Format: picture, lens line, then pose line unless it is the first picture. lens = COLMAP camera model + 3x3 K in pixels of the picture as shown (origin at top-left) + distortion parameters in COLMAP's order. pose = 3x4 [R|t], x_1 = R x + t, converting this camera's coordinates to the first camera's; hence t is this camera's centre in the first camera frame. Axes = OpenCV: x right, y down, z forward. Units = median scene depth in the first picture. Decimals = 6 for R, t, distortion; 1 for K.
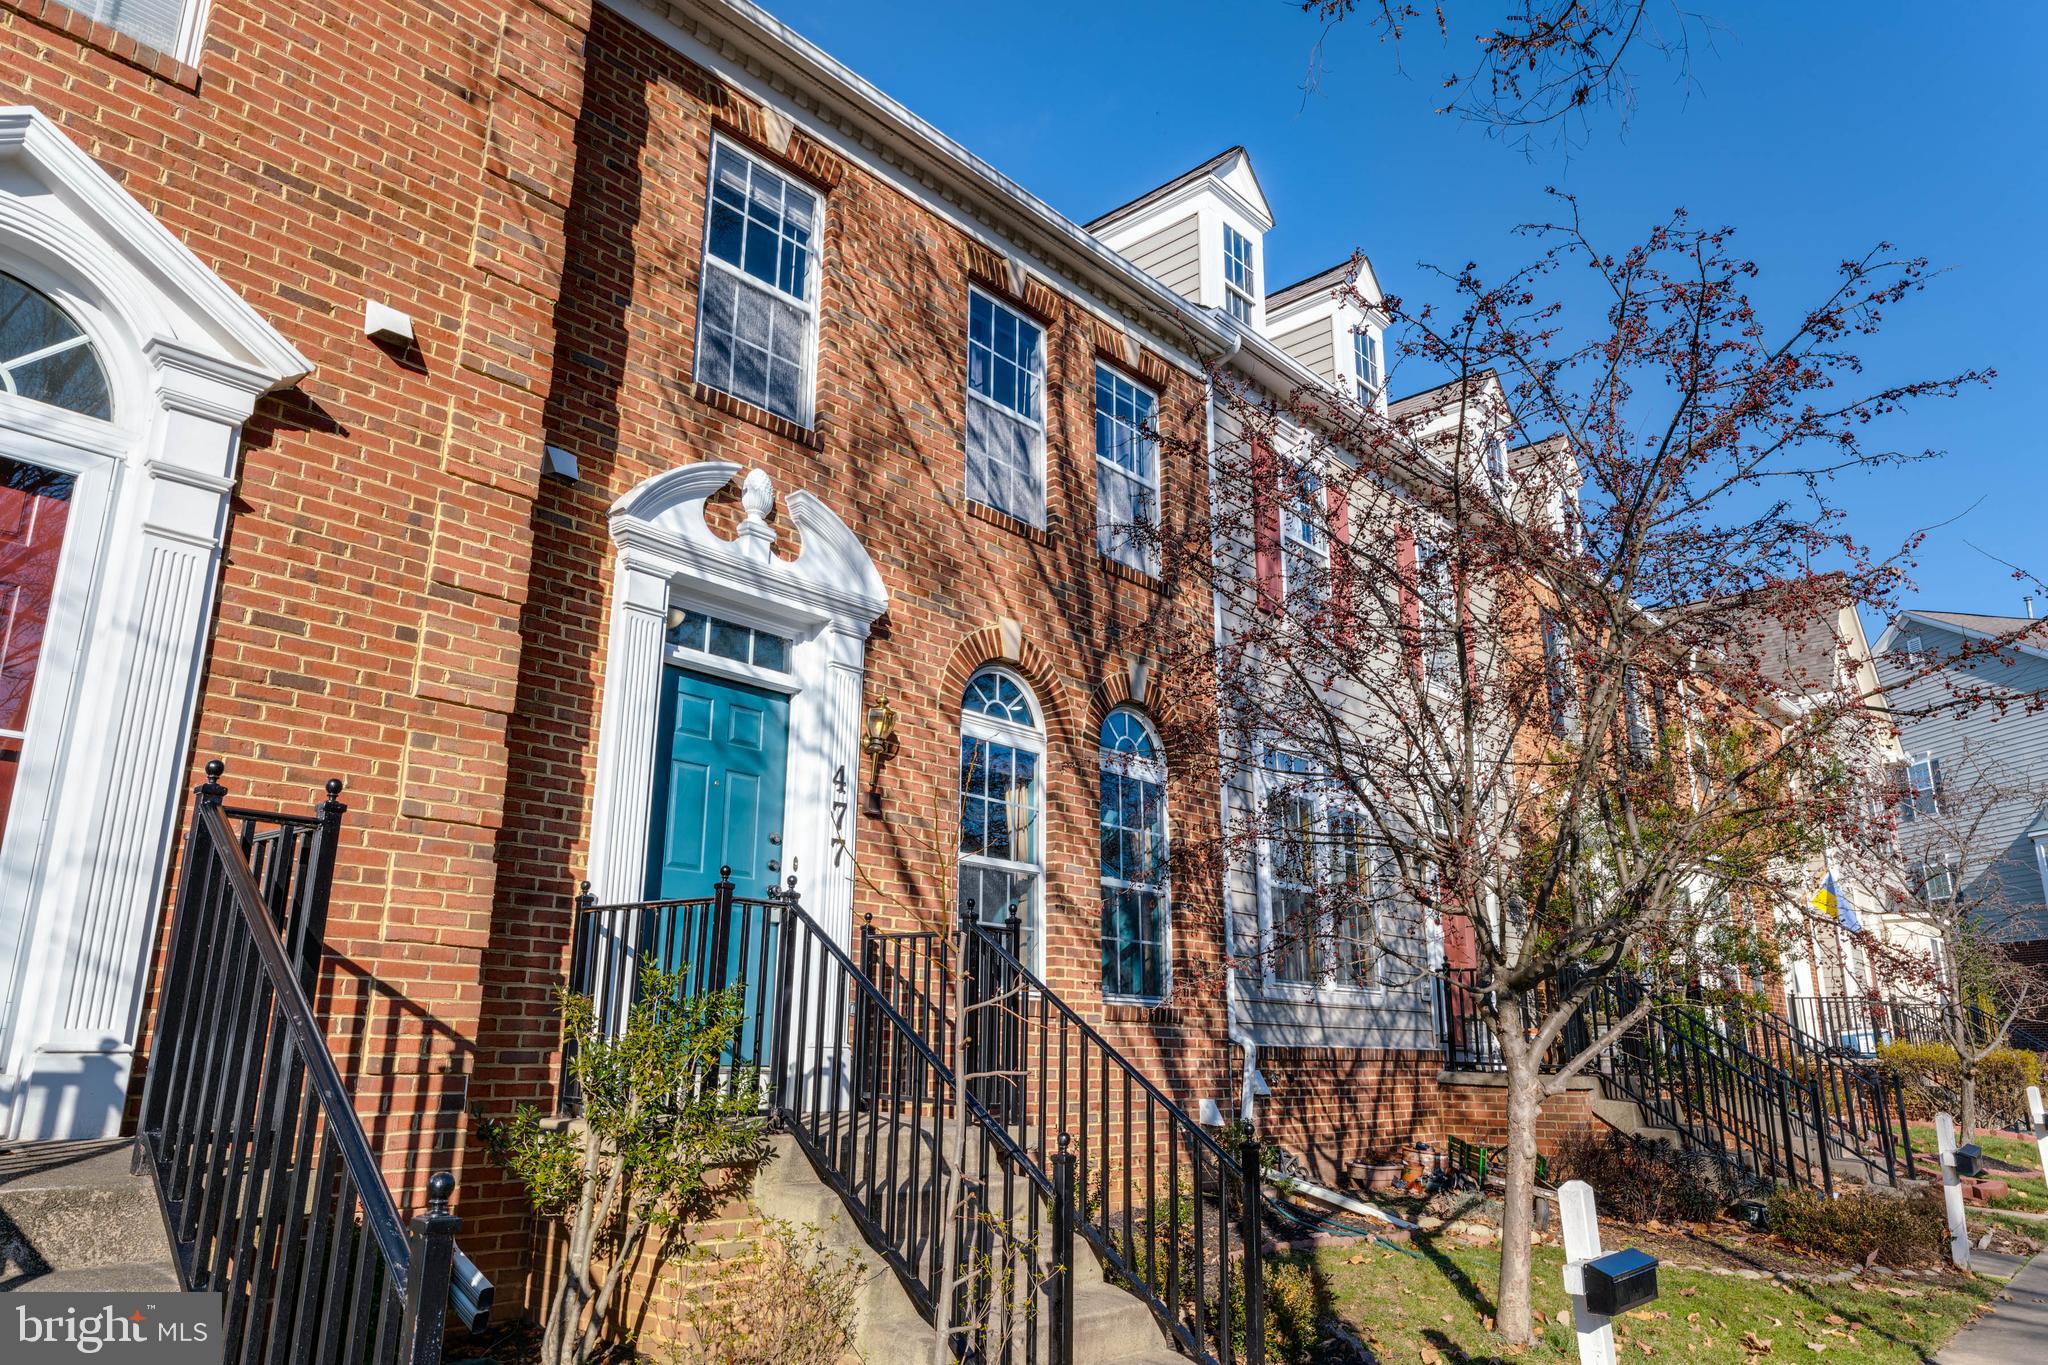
lens RADIAL K [[1329.3, 0, 1024.0], [0, 1329.3, 682.5], [0, 0, 1]] dist [0.012328, 0.004016]
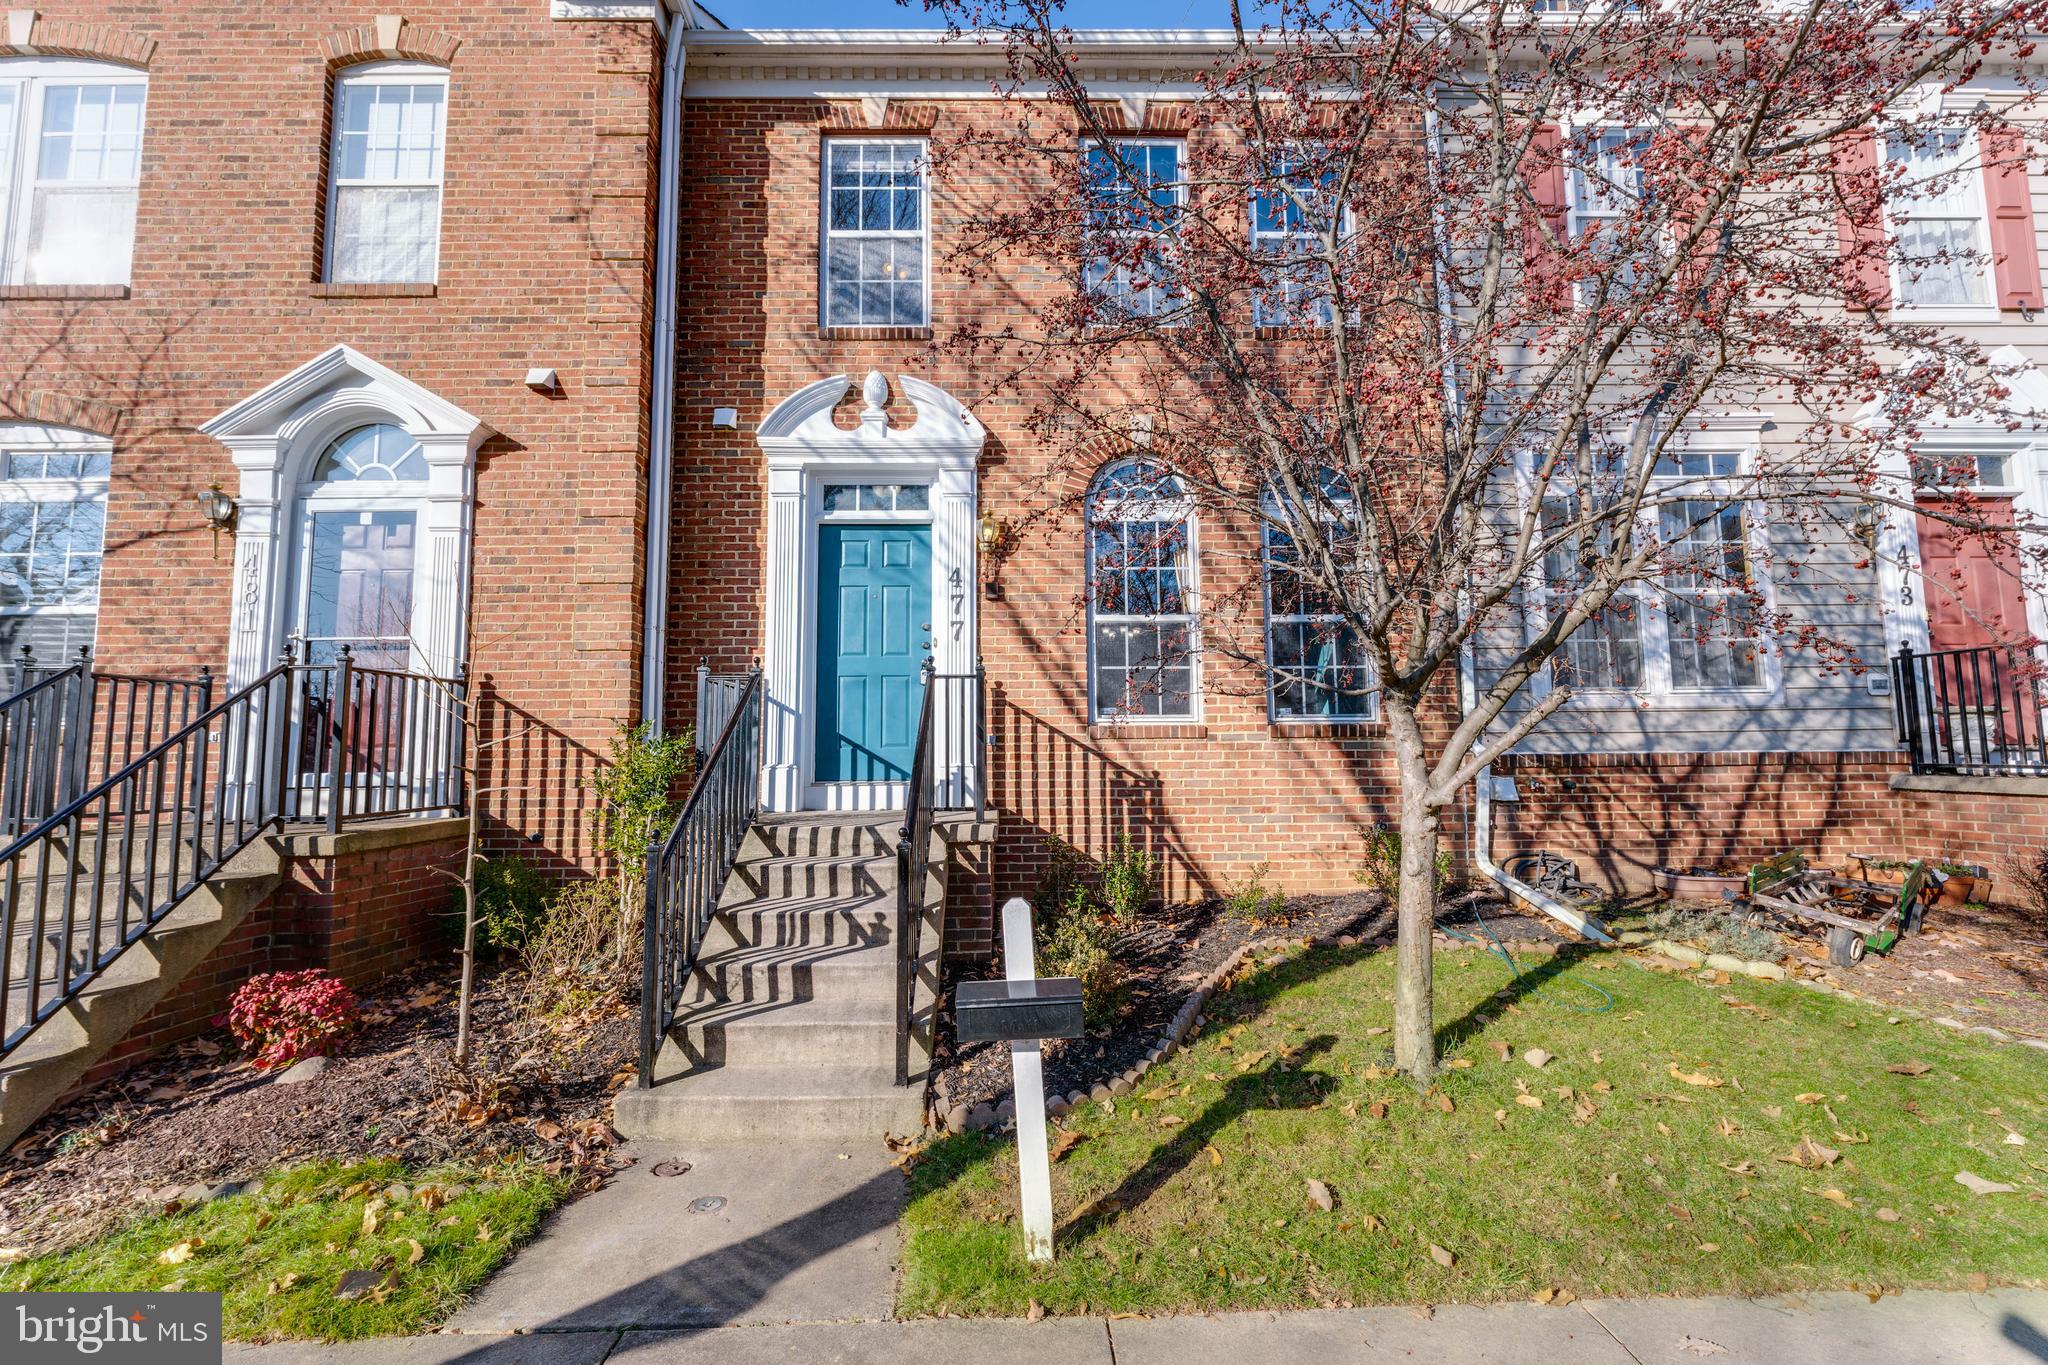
lens RADIAL K [[883.3, 0, 1024.0], [0, 883.3, 682.5], [0, 0, 1]] dist [-0.000548, -0.000134]
pose [[0.690746, -0.086095, -0.717954, 0.554500], [0.211443, 0.973539, 0.086686, 0.113459], [0.691493, -0.211684, 0.690672, 0.394708]]
